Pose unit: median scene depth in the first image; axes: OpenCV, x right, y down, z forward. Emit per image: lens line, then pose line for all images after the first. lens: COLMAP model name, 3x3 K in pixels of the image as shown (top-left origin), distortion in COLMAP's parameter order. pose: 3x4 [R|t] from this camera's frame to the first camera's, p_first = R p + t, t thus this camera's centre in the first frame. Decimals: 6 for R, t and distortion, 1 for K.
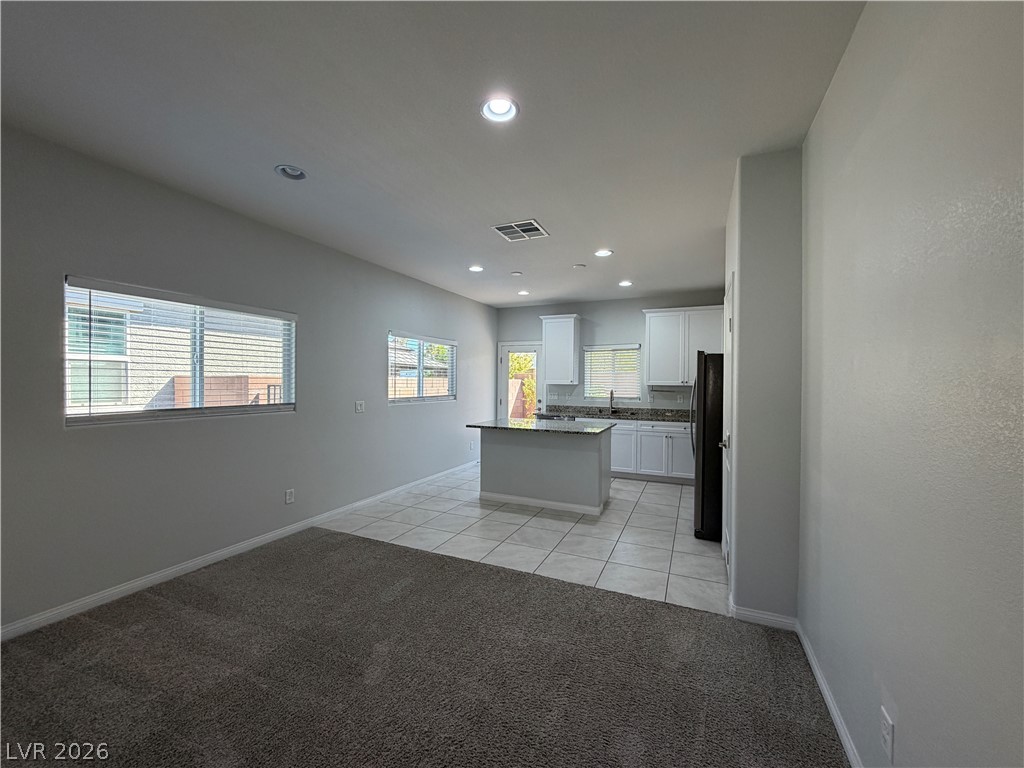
lens RADIAL K [[408.8, 0, 508.7], [0, 408.8, 385.7], [0, 0, 1]] dist [-0.000608, 0.000153]
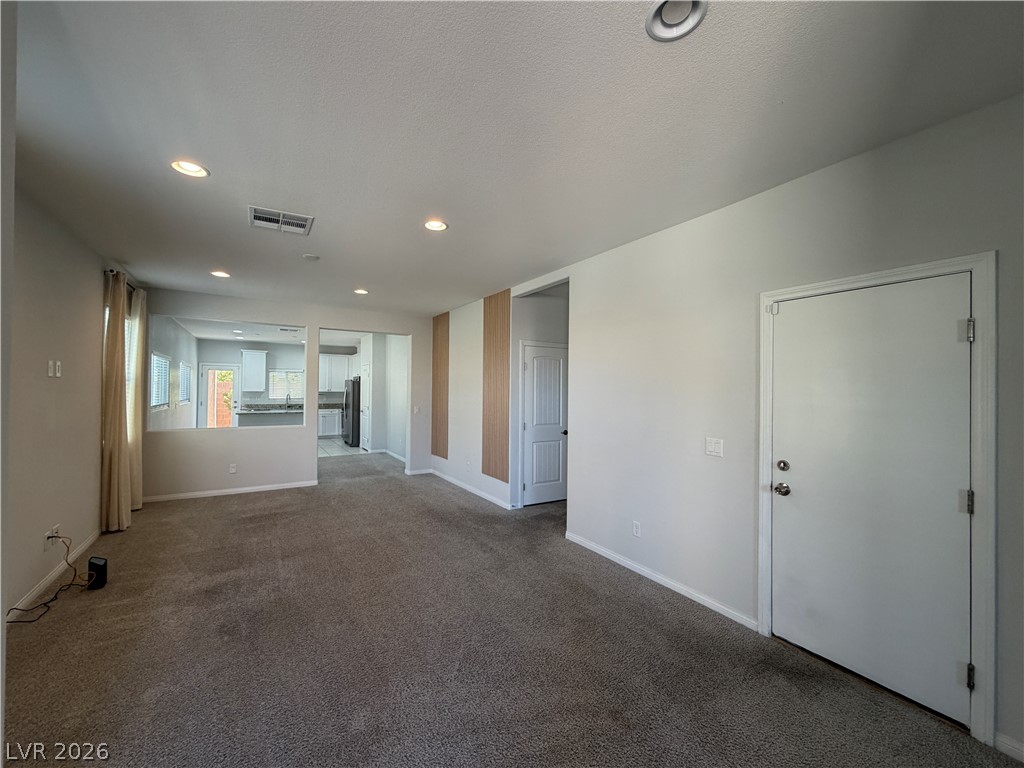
lens RADIAL K [[408.8, 0, 508.7], [0, 408.8, 385.7], [0, 0, 1]] dist [-0.000608, 0.000153]
pose [[0.544890, 0.004163, 0.838497, -0.754900], [0.005406, 0.999949, -0.008477, -0.006908], [-0.838490, 0.009152, 0.544840, -0.829617]]
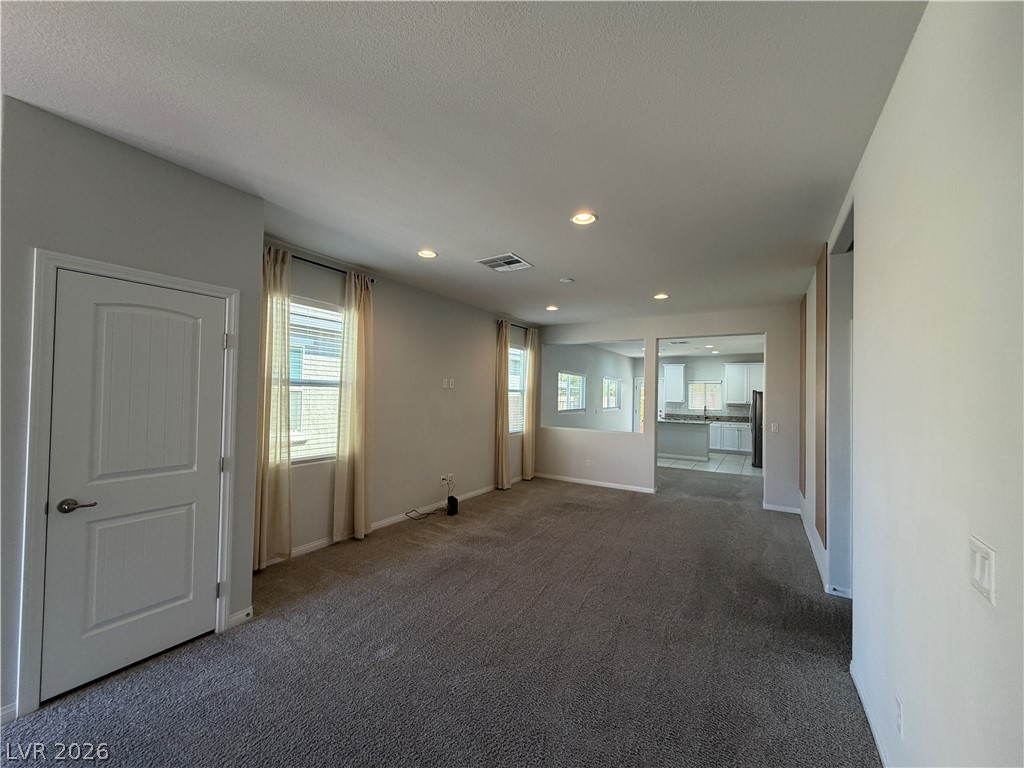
lens RADIAL K [[408.8, 0, 508.7], [0, 408.8, 385.7], [0, 0, 1]] dist [-0.000608, 0.000153]
pose [[0.992317, 0.008809, -0.123407, -0.405021], [-0.013358, 0.999259, -0.036085, -0.000706], [0.122998, 0.037457, 0.991700, -0.947044]]
